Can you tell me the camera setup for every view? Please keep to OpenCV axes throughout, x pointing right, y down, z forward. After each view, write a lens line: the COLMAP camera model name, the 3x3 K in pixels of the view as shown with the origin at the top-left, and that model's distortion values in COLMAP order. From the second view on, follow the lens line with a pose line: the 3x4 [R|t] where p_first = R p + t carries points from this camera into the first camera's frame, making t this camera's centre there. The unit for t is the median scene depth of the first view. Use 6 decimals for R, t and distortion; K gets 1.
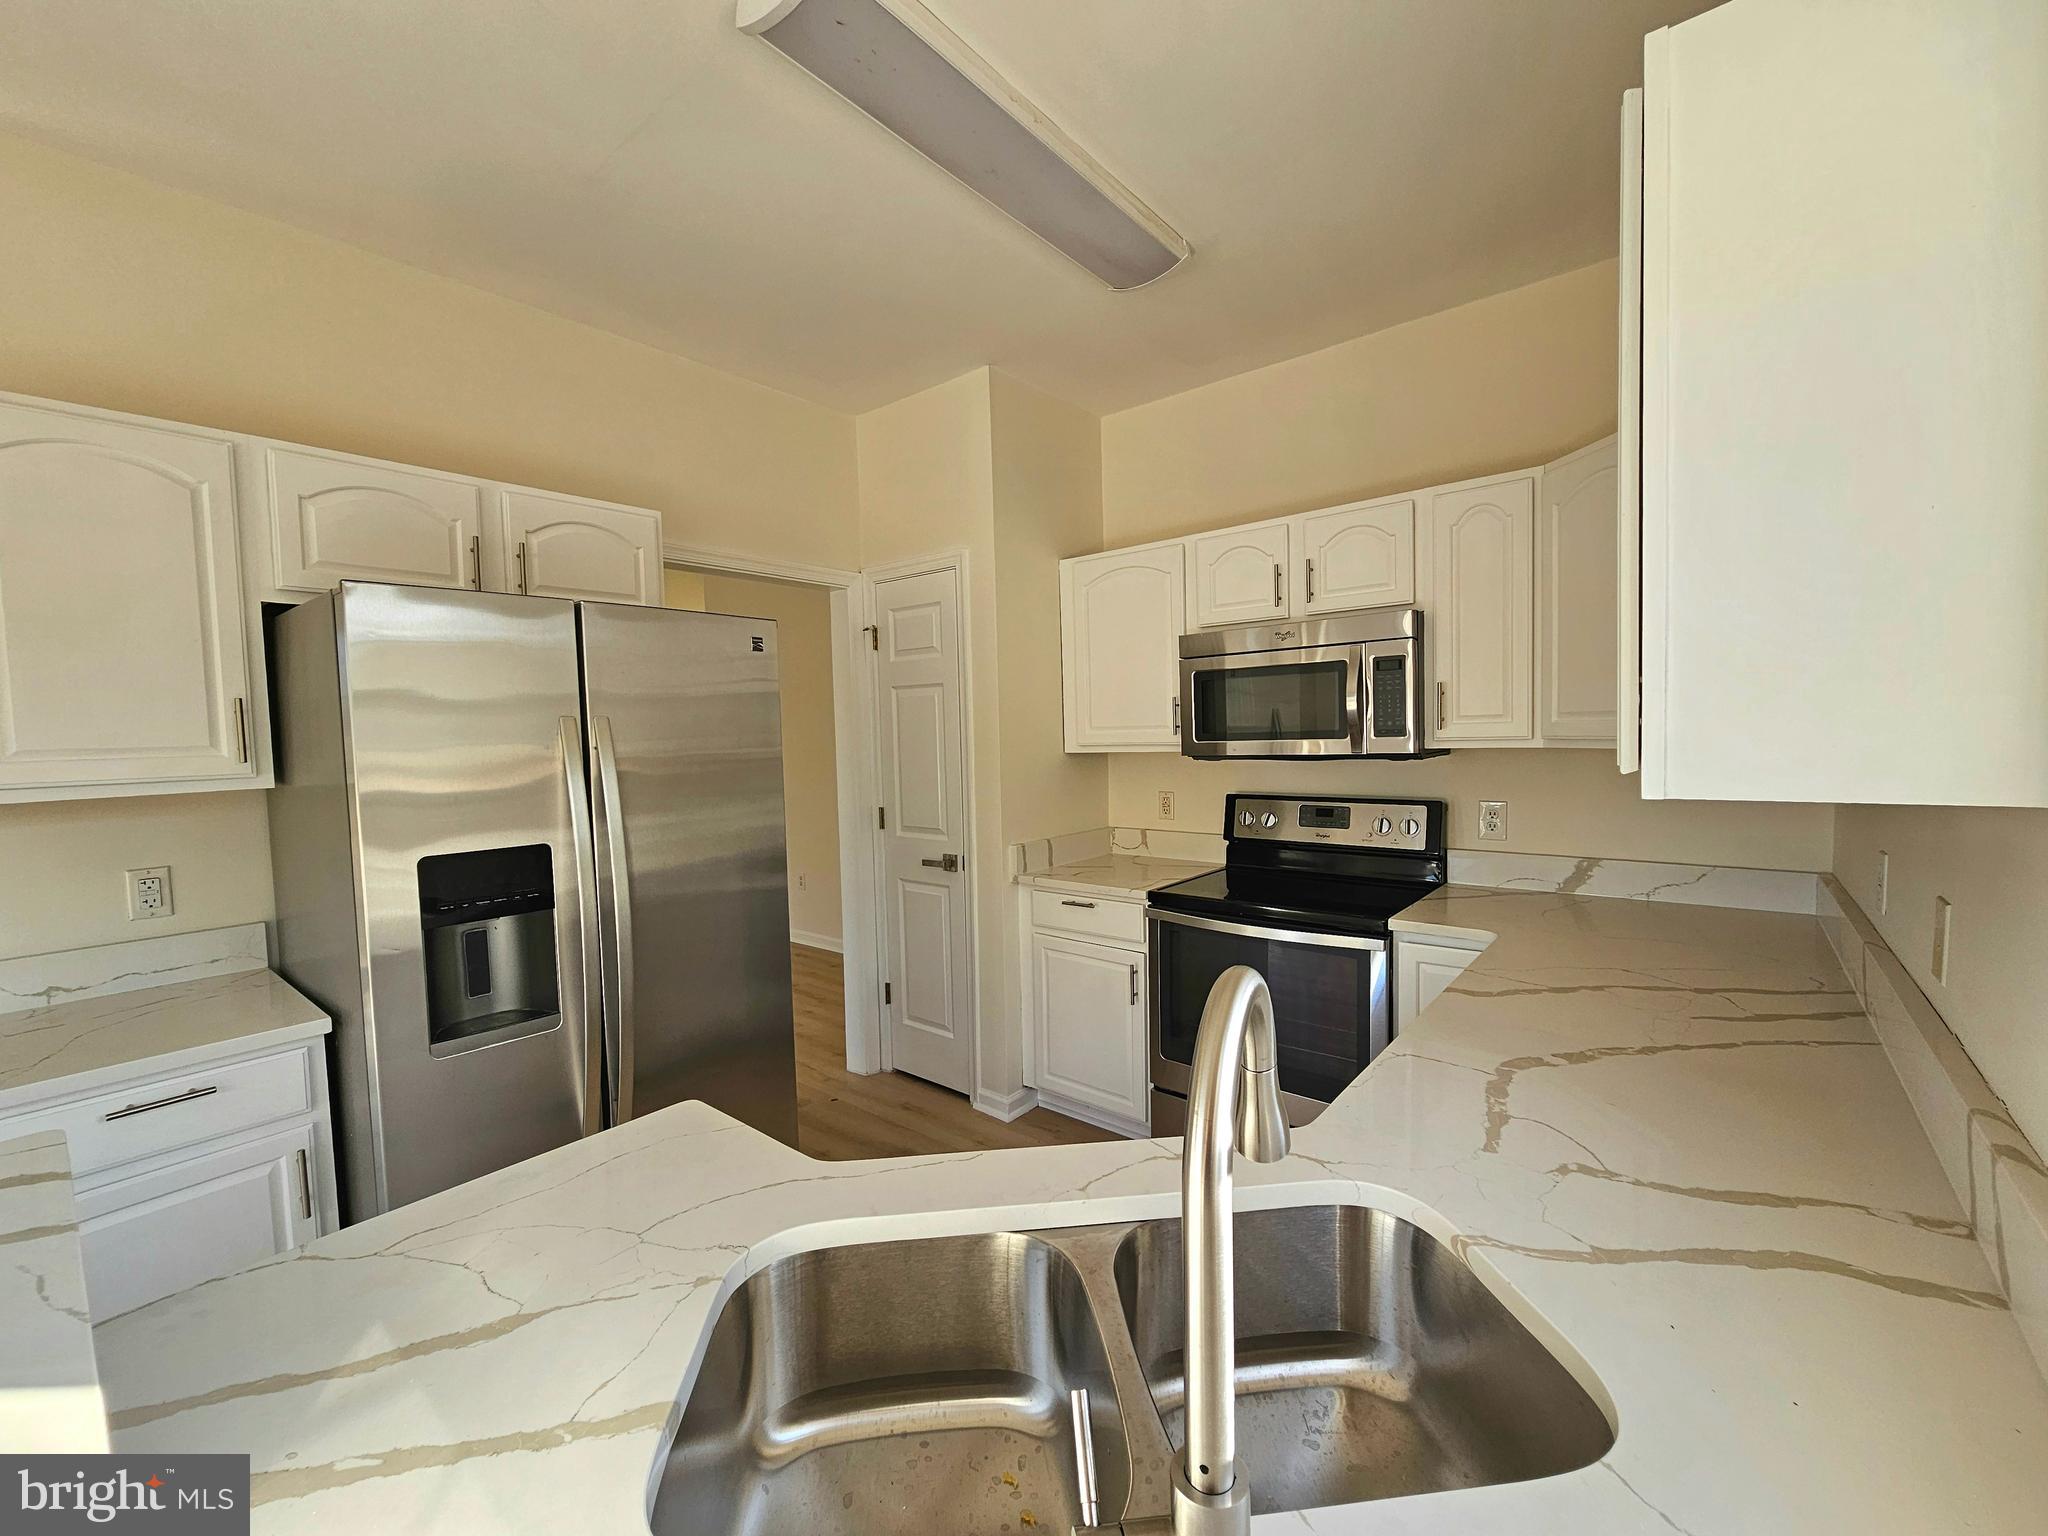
lens RADIAL K [[834.7, 0, 1025.3], [0, 834.7, 767.0], [0, 0, 1]] dist [0.001086, -0.000136]
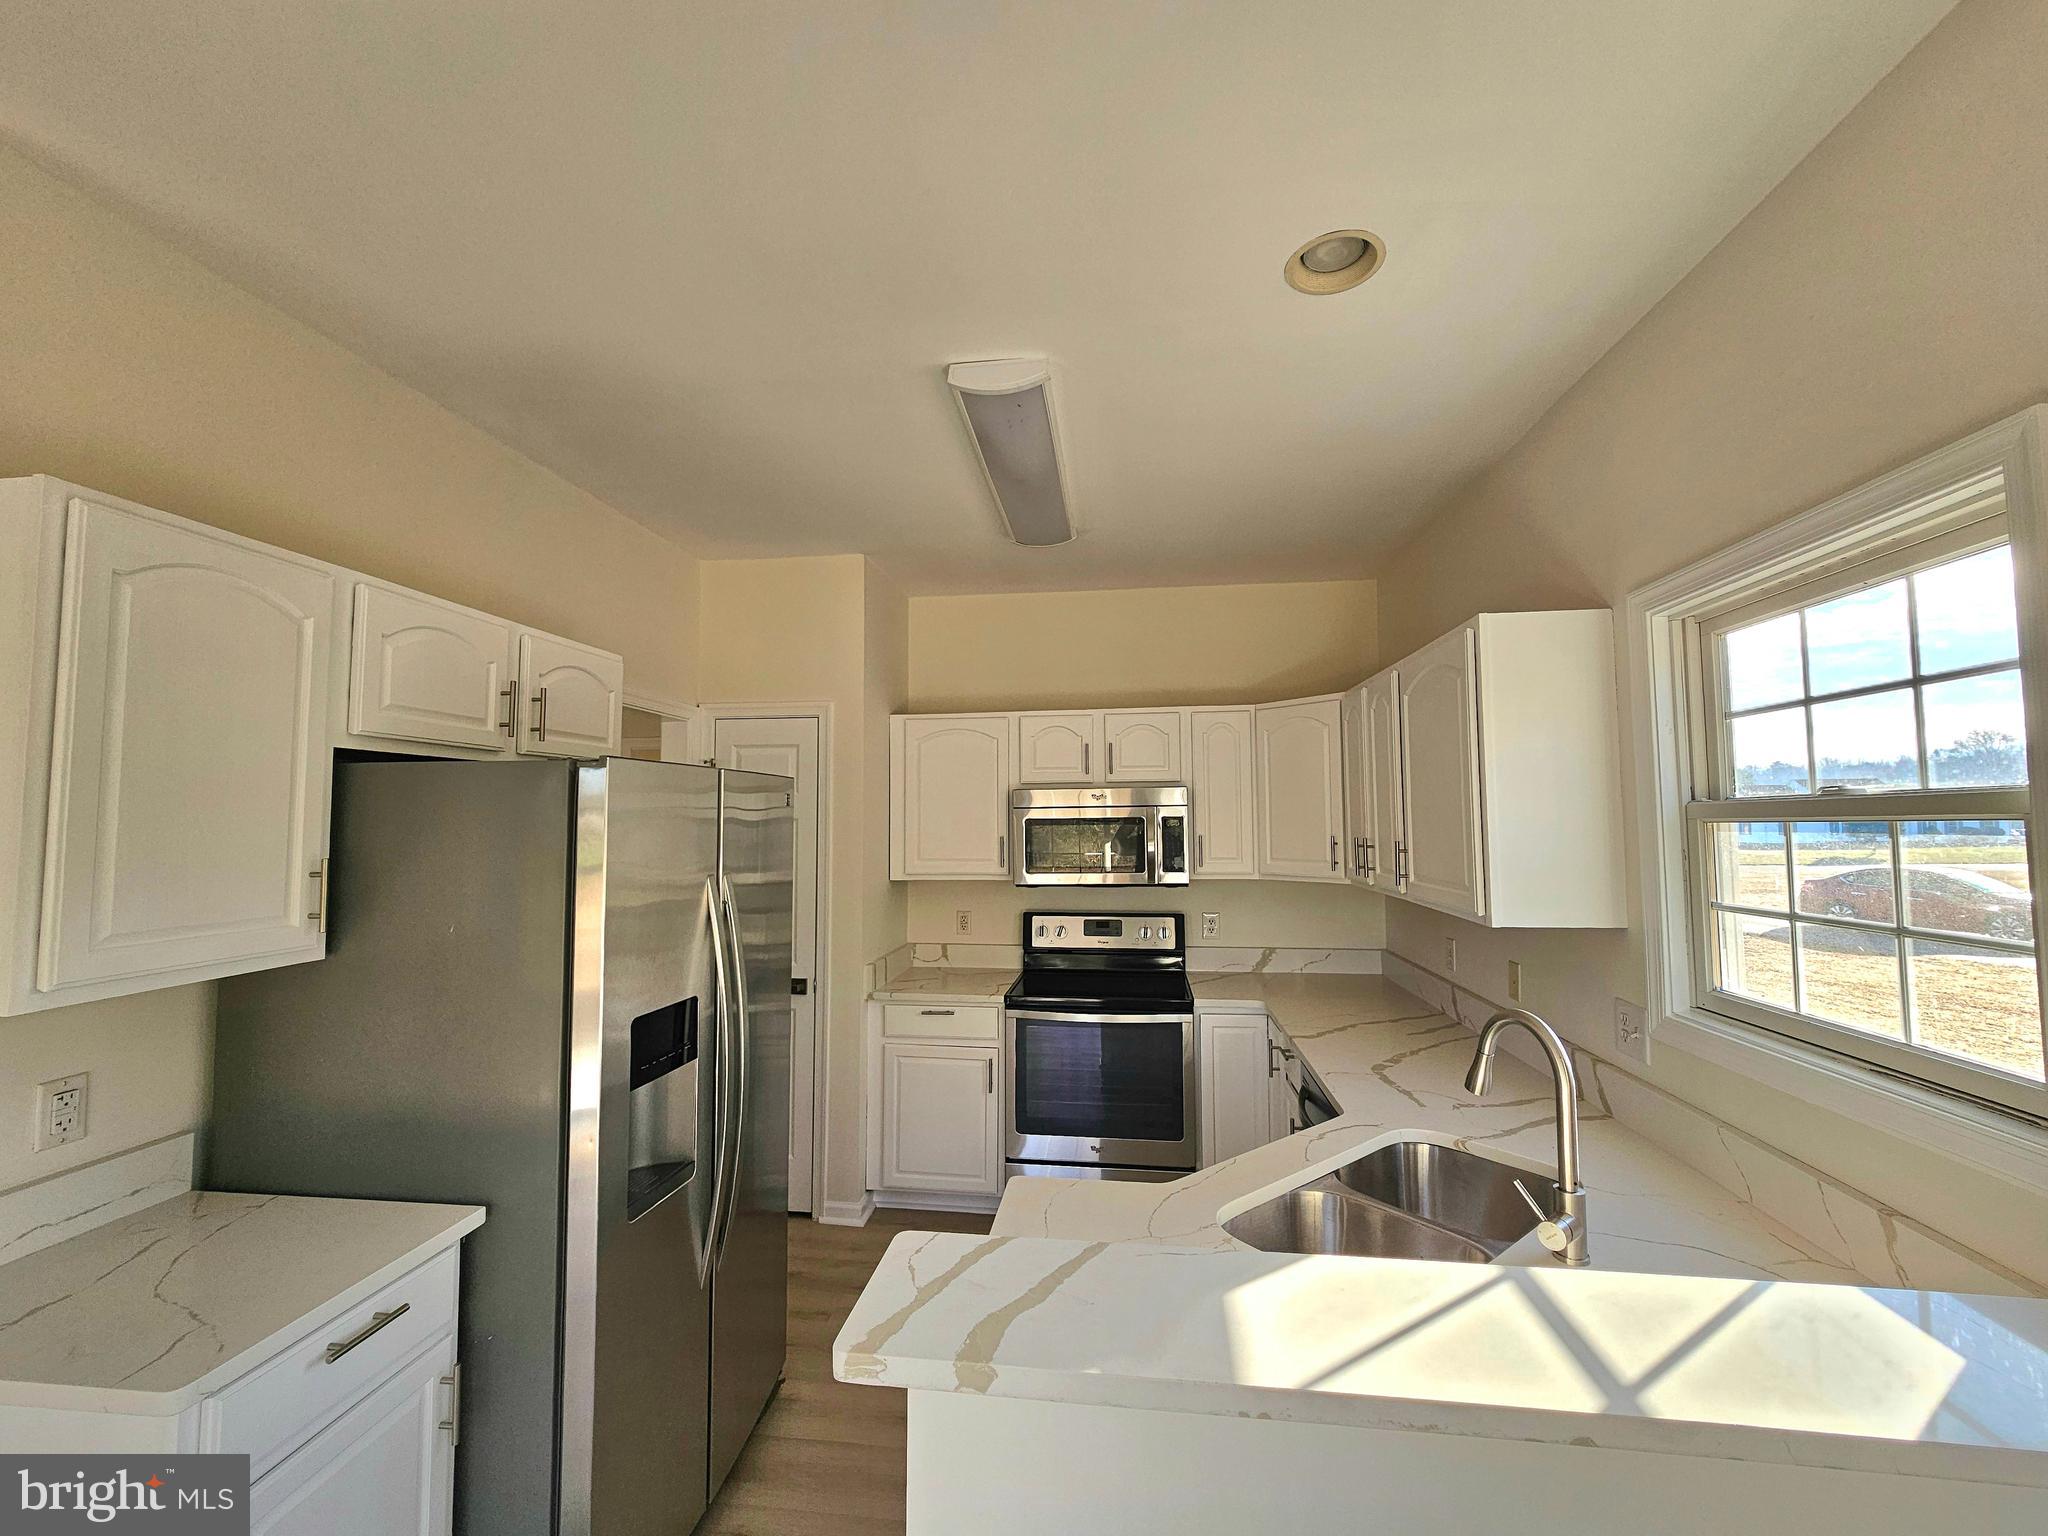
lens RADIAL K [[834.7, 0, 1019.0], [0, 834.7, 766.4], [0, 0, 1]] dist [0.001086, -0.000136]
pose [[0.847545, 0.055217, 0.527844, -0.519747], [0.007903, 0.993150, -0.116582, -0.046473], [-0.530665, 0.102981, 0.841302, -0.094993]]
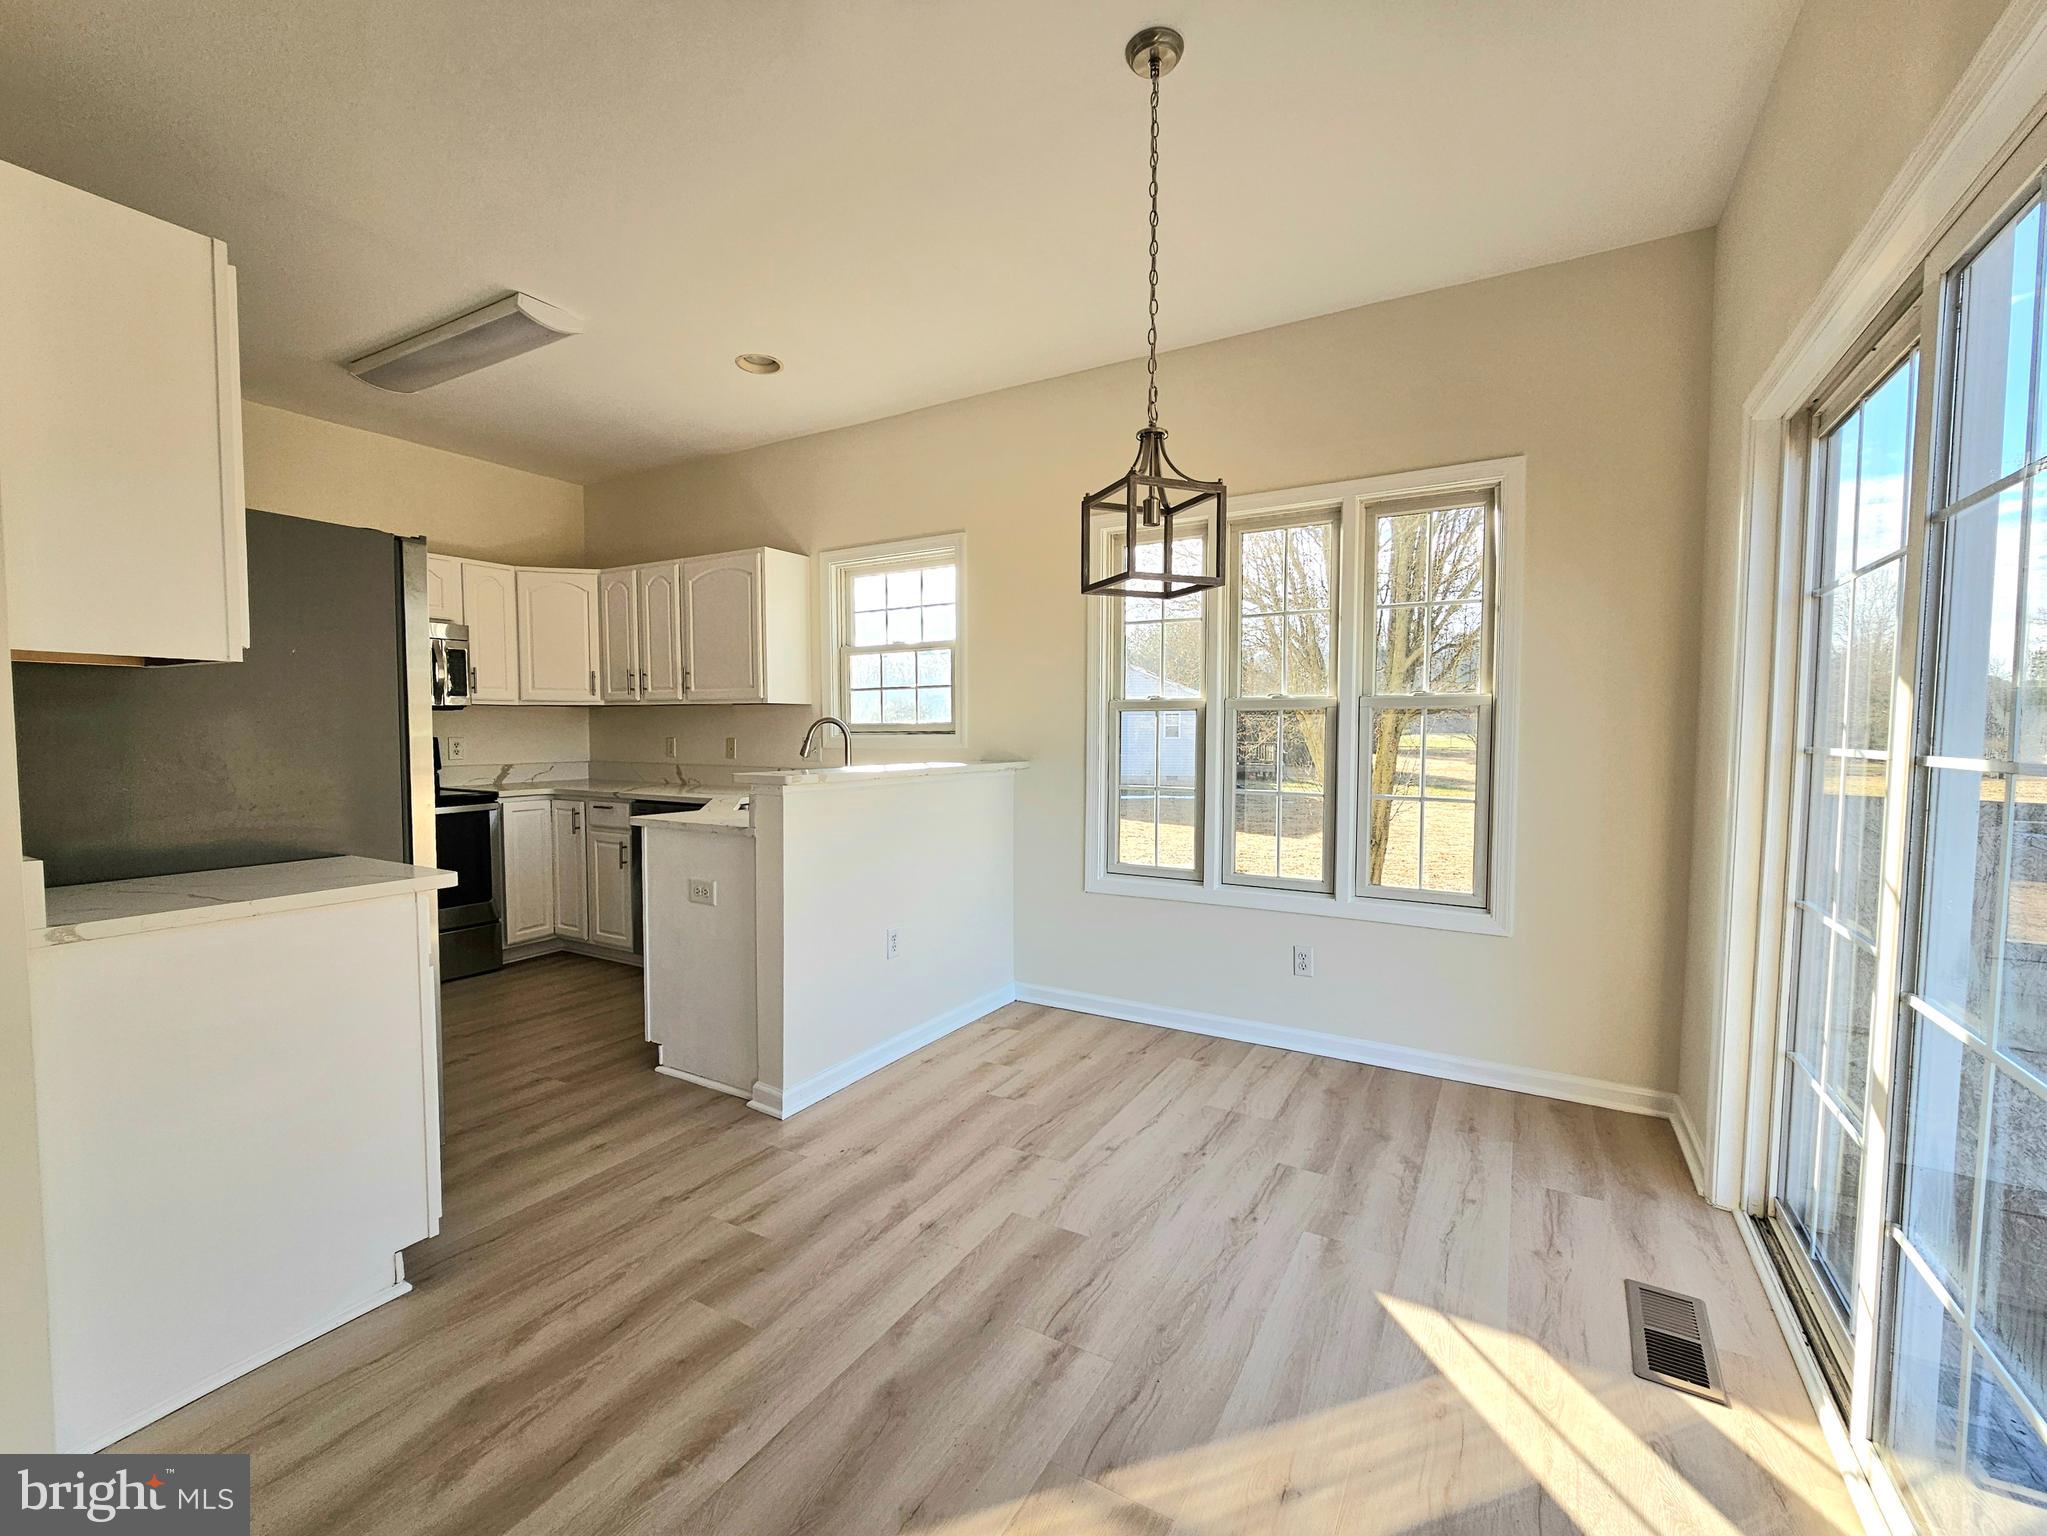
lens RADIAL K [[834.3, 0, 1023.9], [0, 834.3, 770.8], [0, 0, 1]] dist [0.001086, -0.000136]
pose [[-0.161662, -0.030922, 0.986362, -1.337303], [0.046639, 0.998153, 0.038935, 0.096326], [-0.985743, 0.052297, -0.159922, 0.104236]]
